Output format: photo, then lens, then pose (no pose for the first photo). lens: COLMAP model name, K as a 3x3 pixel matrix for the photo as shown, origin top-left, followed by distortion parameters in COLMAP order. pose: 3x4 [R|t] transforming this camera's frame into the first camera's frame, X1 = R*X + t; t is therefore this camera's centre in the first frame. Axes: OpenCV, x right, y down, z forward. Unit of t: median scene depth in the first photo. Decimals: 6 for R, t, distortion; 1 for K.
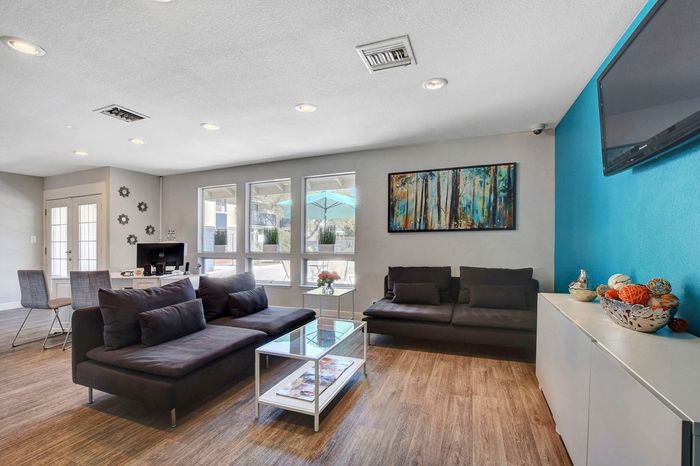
lens RADIAL K [[311.4, 0, 352.0], [0, 311.4, 241.9], [0, 0, 1]] dist [-0.018278, 0.000088]
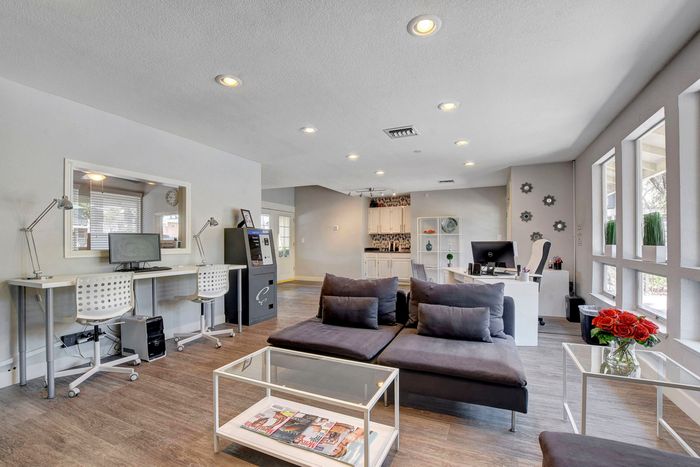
lens RADIAL K [[311.4, 0, 352.0], [0, 311.4, 242.4], [0, 0, 1]] dist [-0.018278, 0.000088]
pose [[-0.061303, 0.010958, -0.998059, 0.348129], [0.003971, 0.999934, 0.010735, -0.005251], [0.998111, -0.003305, -0.061342, 0.671885]]
